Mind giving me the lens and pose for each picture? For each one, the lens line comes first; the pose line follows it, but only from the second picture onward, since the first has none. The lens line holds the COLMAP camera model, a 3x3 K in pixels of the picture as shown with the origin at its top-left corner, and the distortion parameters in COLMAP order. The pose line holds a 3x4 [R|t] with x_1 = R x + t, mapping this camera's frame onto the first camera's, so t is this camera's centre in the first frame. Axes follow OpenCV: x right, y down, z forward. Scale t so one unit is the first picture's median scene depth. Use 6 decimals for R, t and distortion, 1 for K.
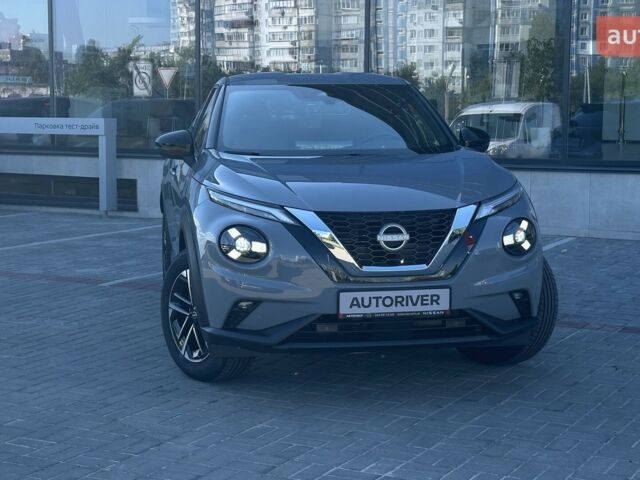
lens RADIAL K [[1172.1, 0, 320.0], [0, 1172.1, 240.0], [0, 0, 1]] dist [0.386424, 0.069669]
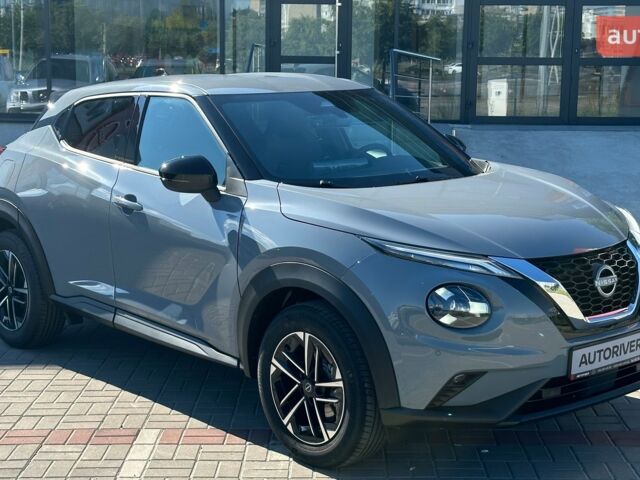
lens RADIAL K [[1188.7, 0, 345.1], [0, 1188.7, 240.0], [0, 0, 1]] dist [0.164437, -0.292318]
pose [[0.848674, -0.083356, 0.522307, -0.573106], [0.060954, 0.996338, 0.059967, -0.099023], [-0.525392, -0.019056, 0.850647, 0.330812]]
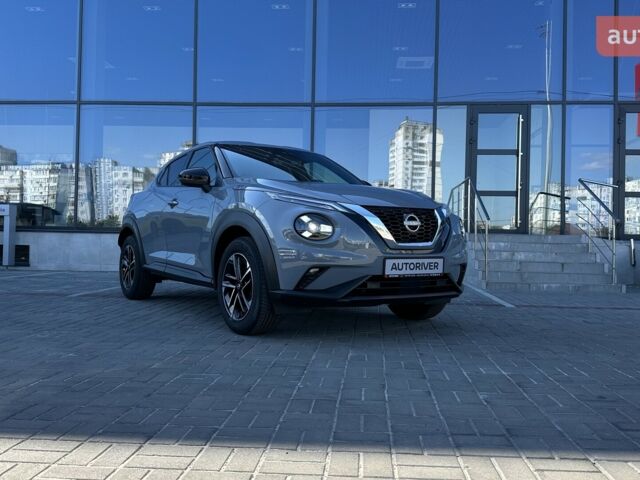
lens RADIAL K [[596.0, 0, 319.7], [0, 596.0, 232.7], [0, 0, 1]] dist [0.155523, -0.257485]
pose [[0.916712, 0.022990, 0.398887, -0.342811], [0.025809, 0.992851, -0.116538, 0.093879], [-0.398715, 0.117127, 0.909565, 0.360127]]
